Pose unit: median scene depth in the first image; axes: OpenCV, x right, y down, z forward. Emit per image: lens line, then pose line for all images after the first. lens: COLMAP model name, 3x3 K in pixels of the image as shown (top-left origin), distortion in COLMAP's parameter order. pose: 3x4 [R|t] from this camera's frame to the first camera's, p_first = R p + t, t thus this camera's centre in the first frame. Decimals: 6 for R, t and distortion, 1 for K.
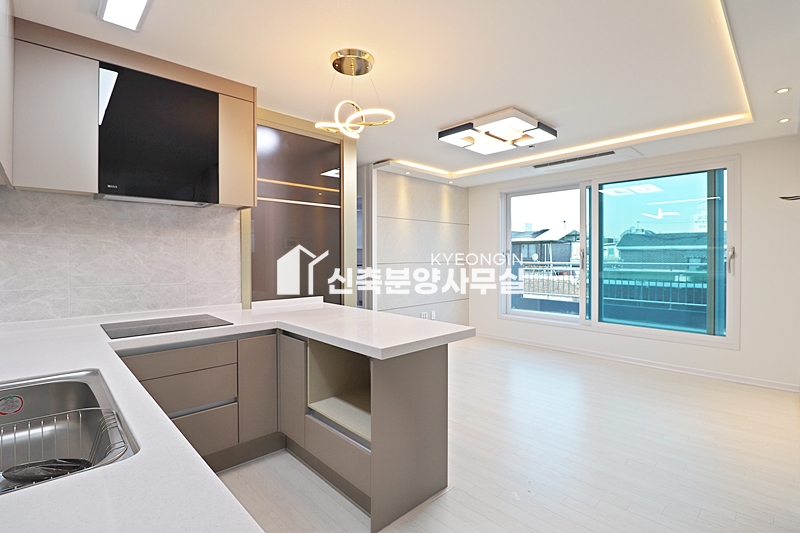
lens RADIAL K [[372.7, 0, 399.0], [0, 372.7, 259.8], [0, 0, 1]] dist [-0.009568, -0.000828]
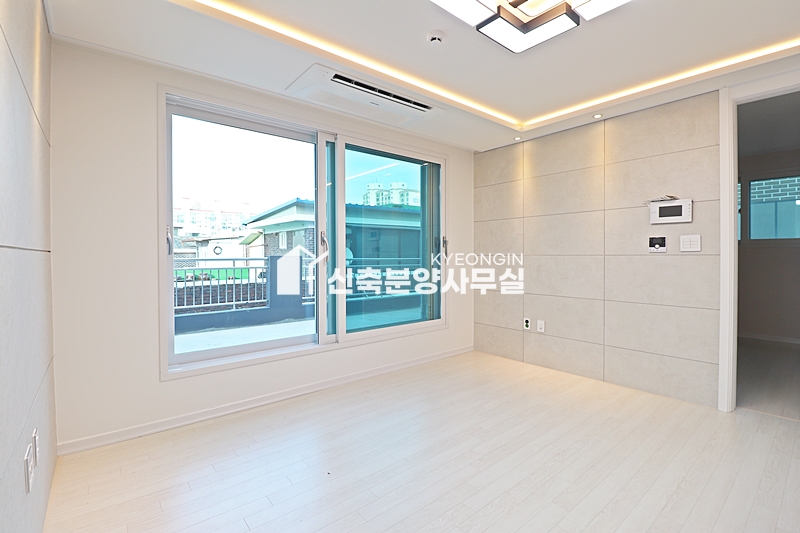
lens RADIAL K [[372.7, 0, 399.0], [0, 372.7, 259.8], [0, 0, 1]] dist [-0.009568, -0.000828]
pose [[0.071663, -0.007976, 0.997397, -0.180792], [0.013322, 0.999886, 0.007039, 0.020174], [-0.997340, 0.012783, 0.071761, 0.865289]]
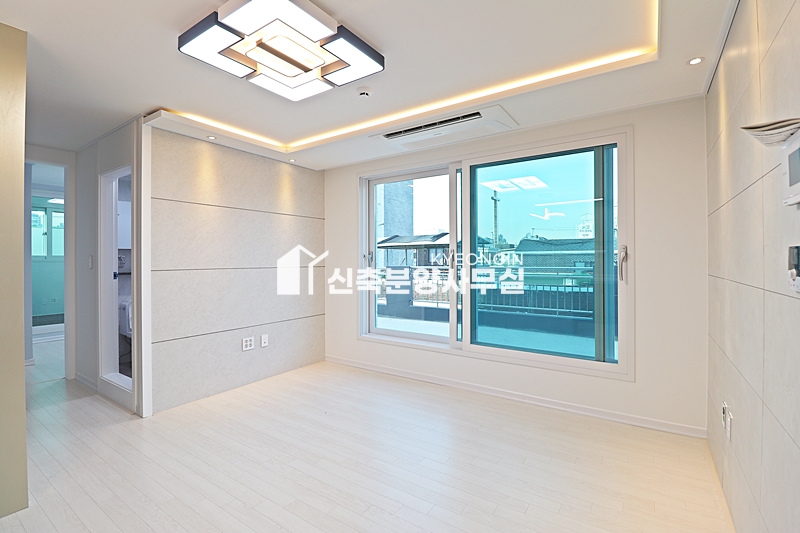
lens RADIAL K [[365.0, 0, 396.6], [0, 365.0, 259.7], [0, 0, 1]] dist [0.000715, -0.000131]
pose [[0.978153, -0.000216, 0.207886, 0.235163], [0.002700, 0.999928, -0.011664, 0.000219], [-0.207868, 0.011970, 0.978084, 0.296410]]
